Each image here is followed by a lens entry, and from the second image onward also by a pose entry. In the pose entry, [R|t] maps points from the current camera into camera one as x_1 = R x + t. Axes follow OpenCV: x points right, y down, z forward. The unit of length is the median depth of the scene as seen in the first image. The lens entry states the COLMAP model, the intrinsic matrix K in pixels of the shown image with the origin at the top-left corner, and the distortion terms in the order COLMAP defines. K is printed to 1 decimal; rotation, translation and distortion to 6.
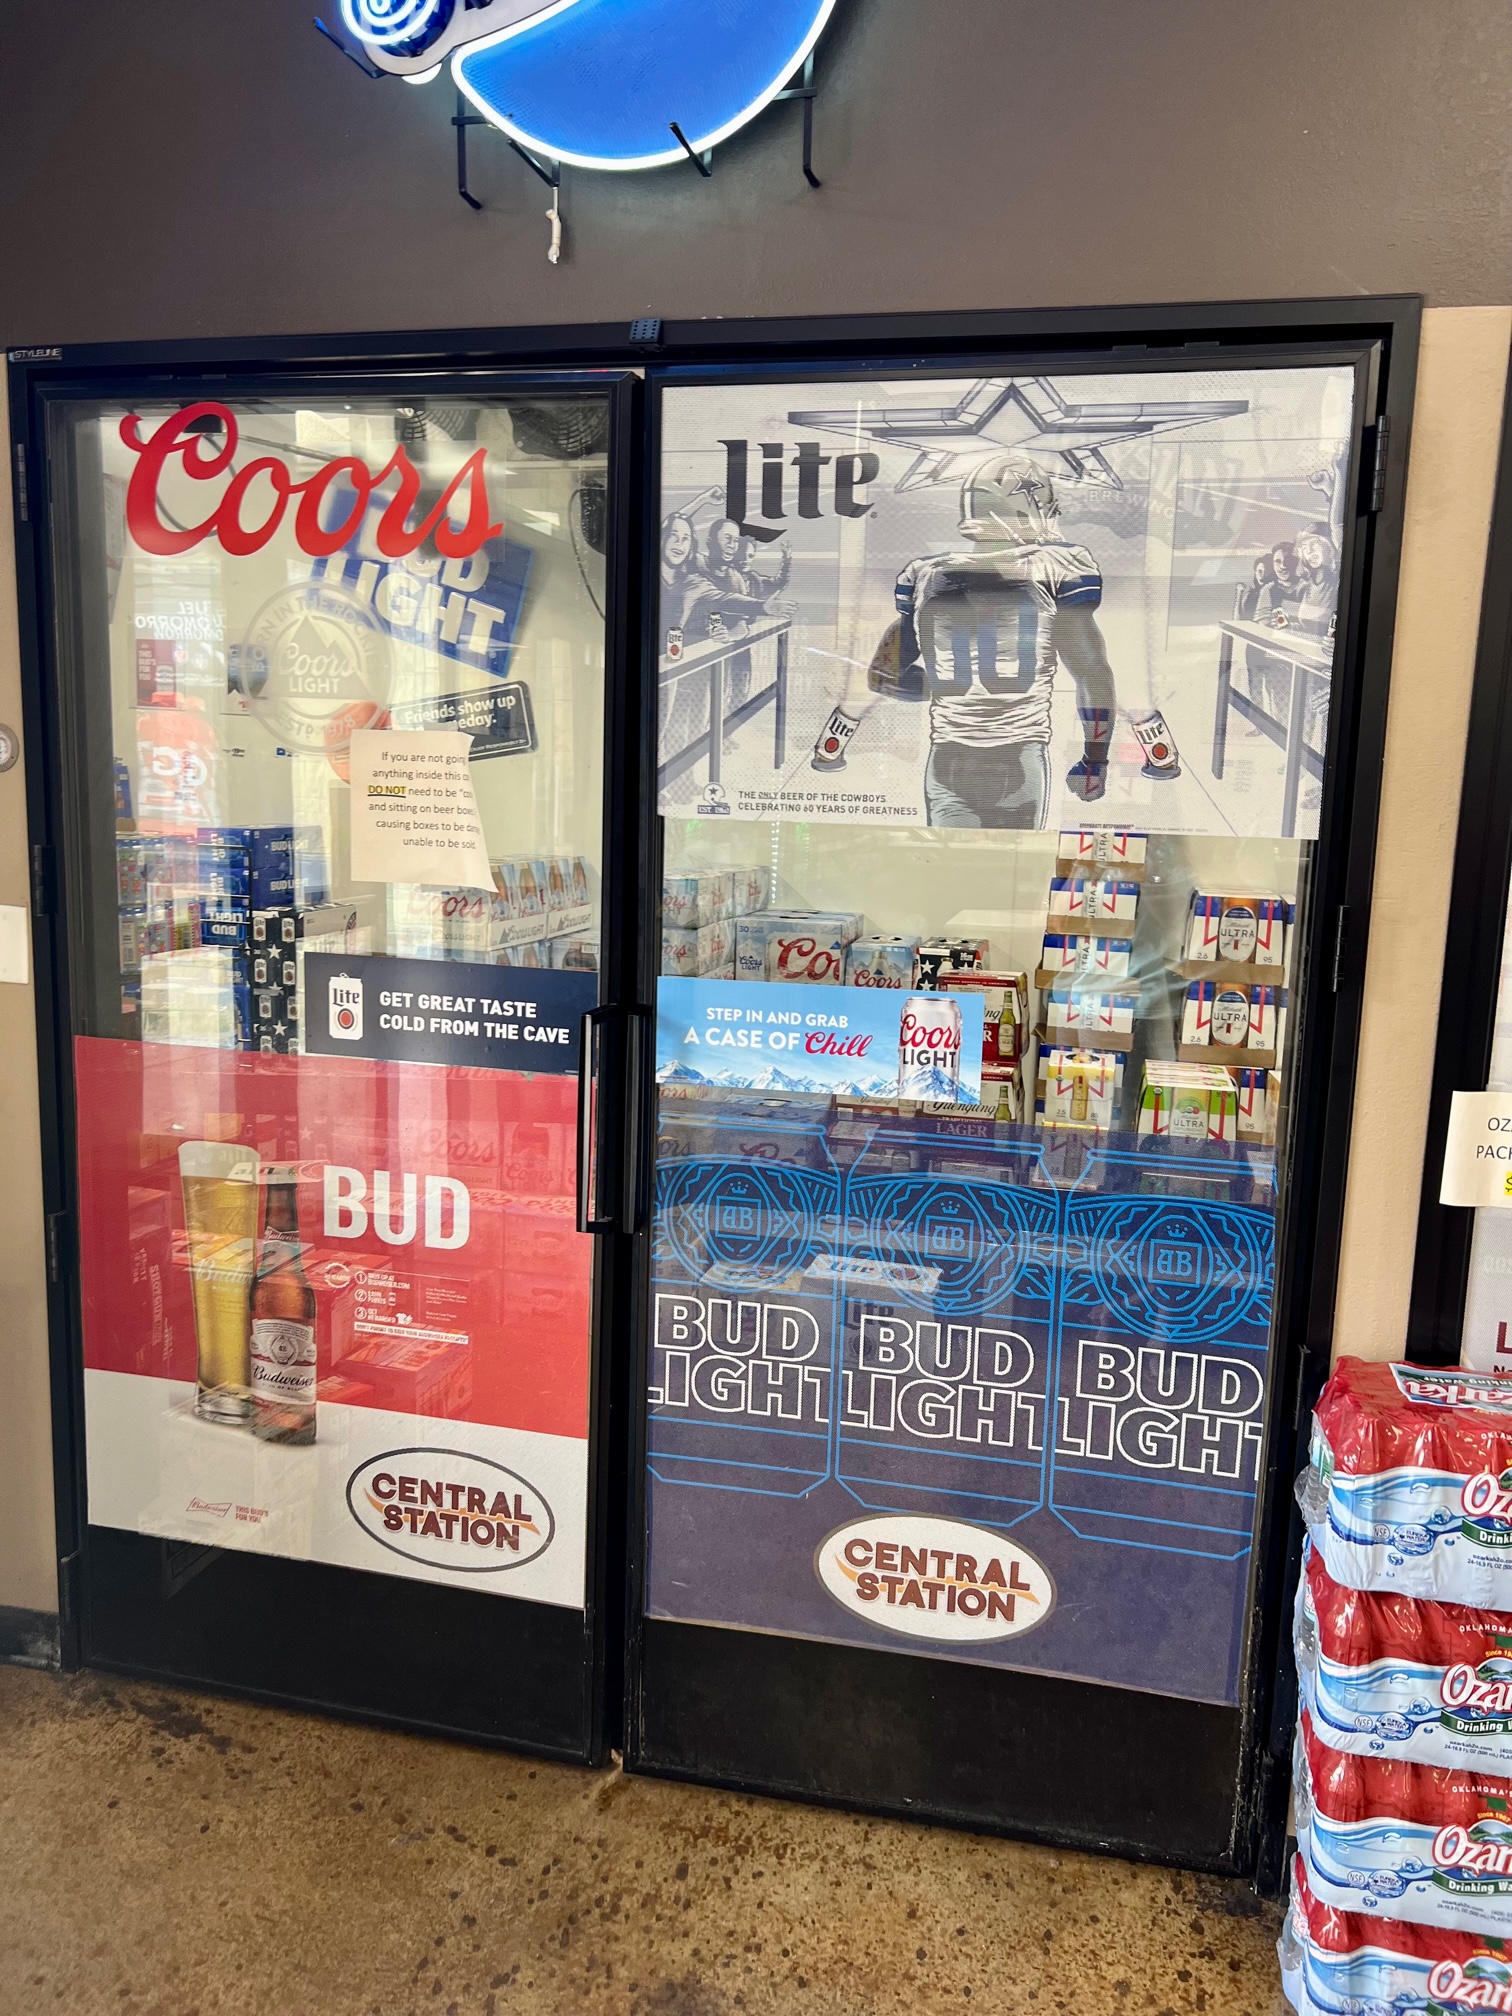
lens RADIAL K [[1519.9, 0, 735.0], [0, 1519.9, 994.1], [0, 0, 1]] dist [0.068776, -0.081890]
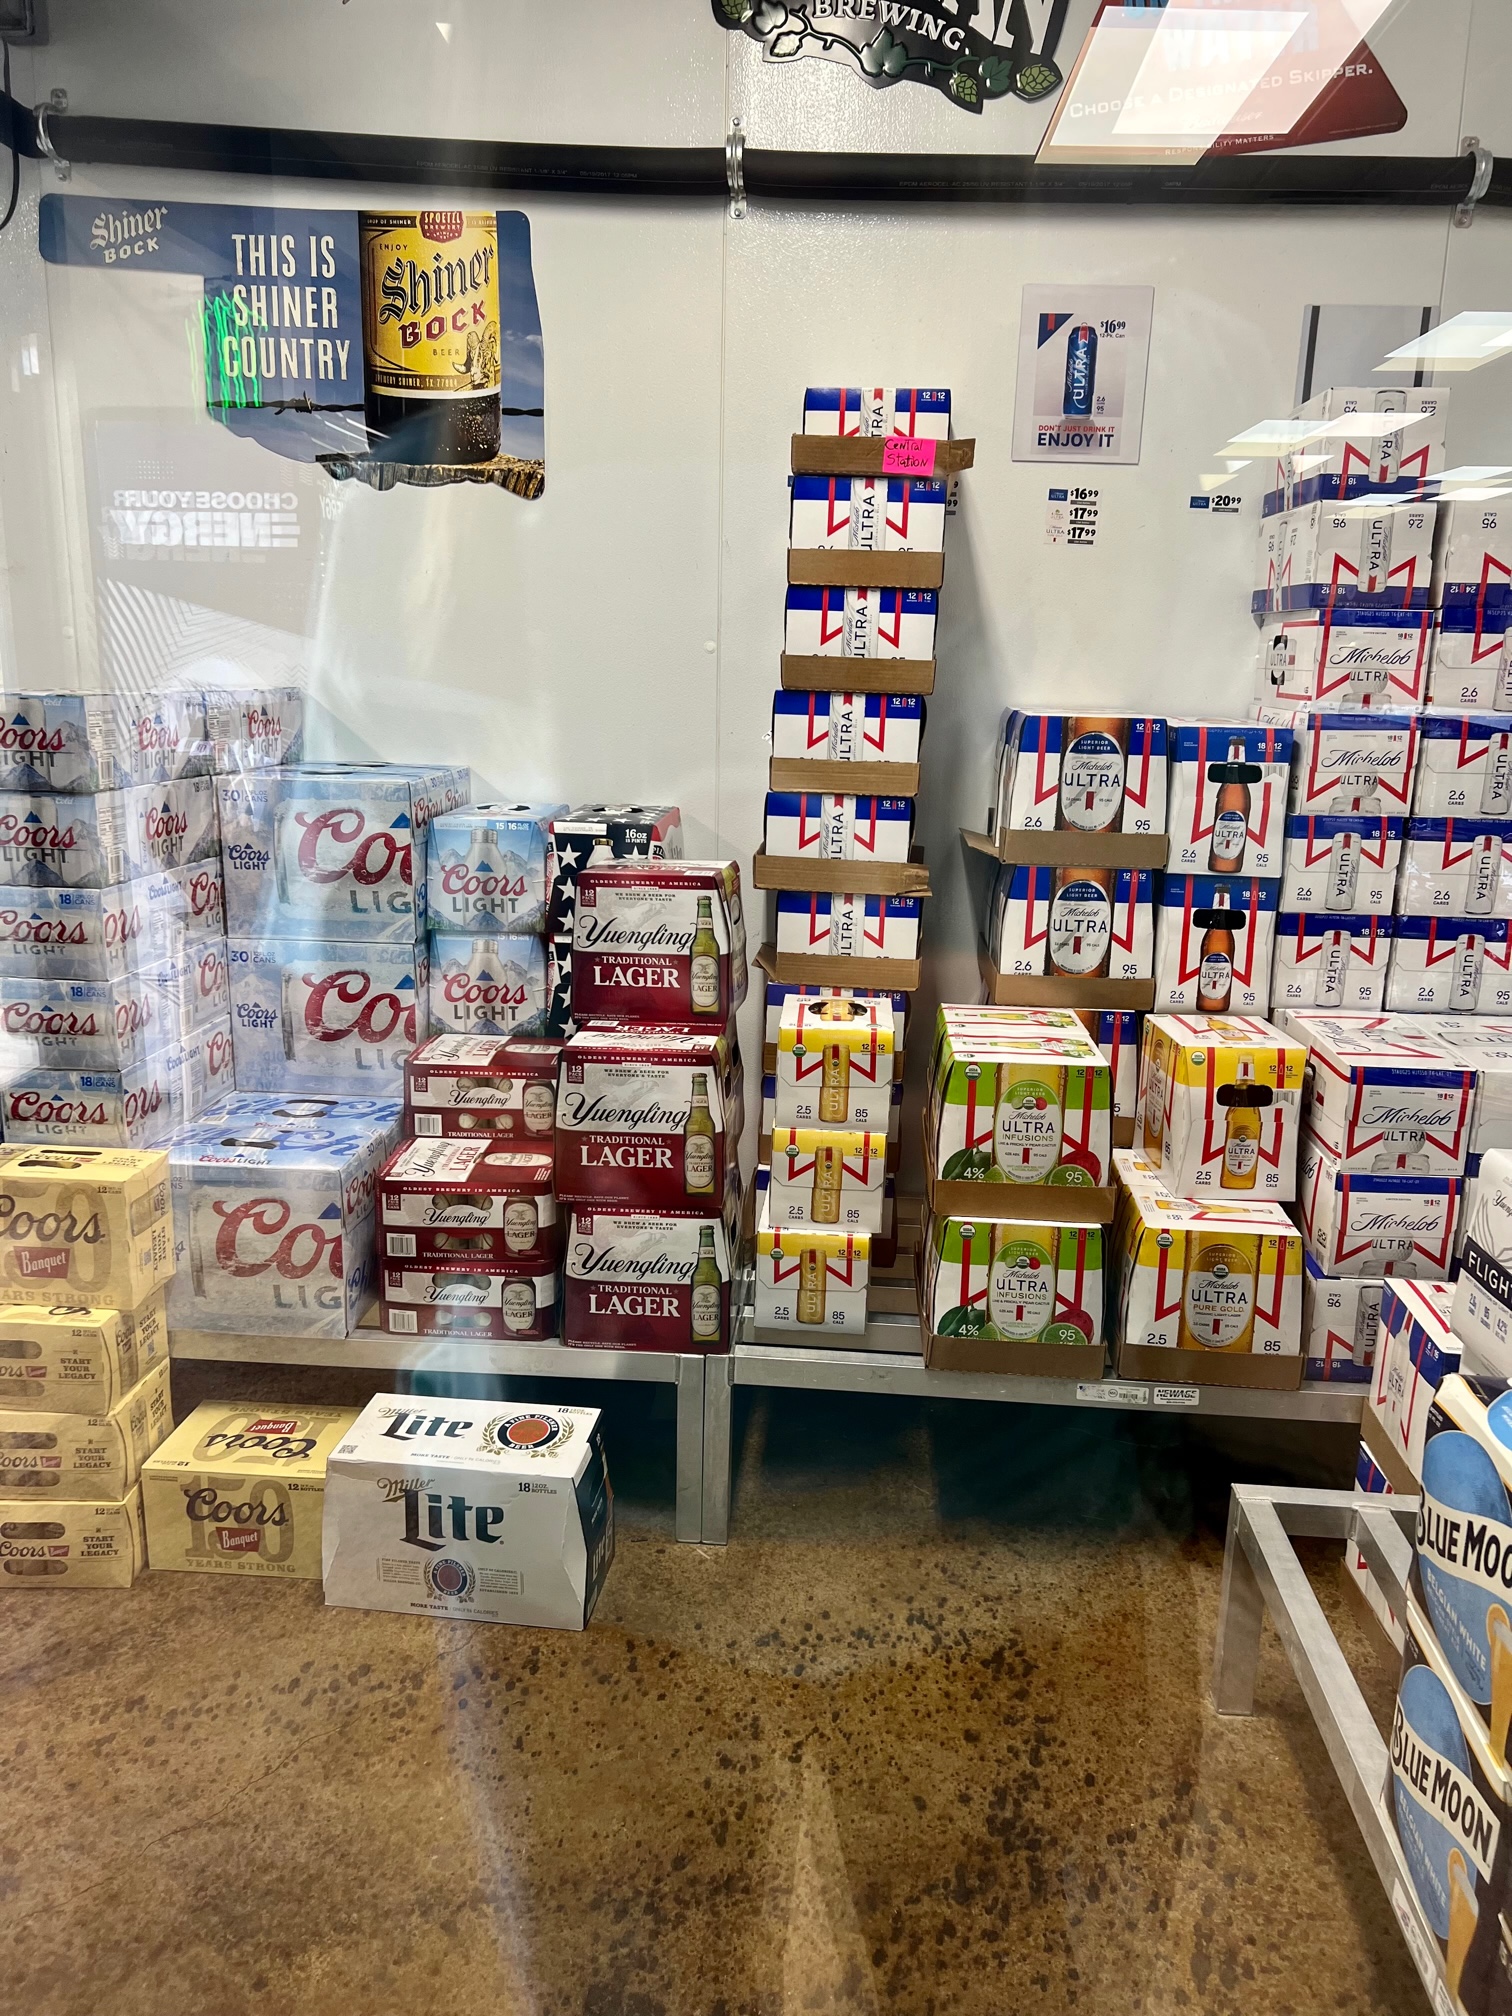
lens RADIAL K [[1519.9, 0, 759.9], [0, 1519.9, 1029.3], [0, 0, 1]] dist [0.068776, -0.081890]
pose [[0.983703, -0.051217, 0.172354, 0.100091], [0.034313, 0.994429, 0.099665, -0.008076], [-0.176499, -0.092127, 0.979980, 0.443684]]
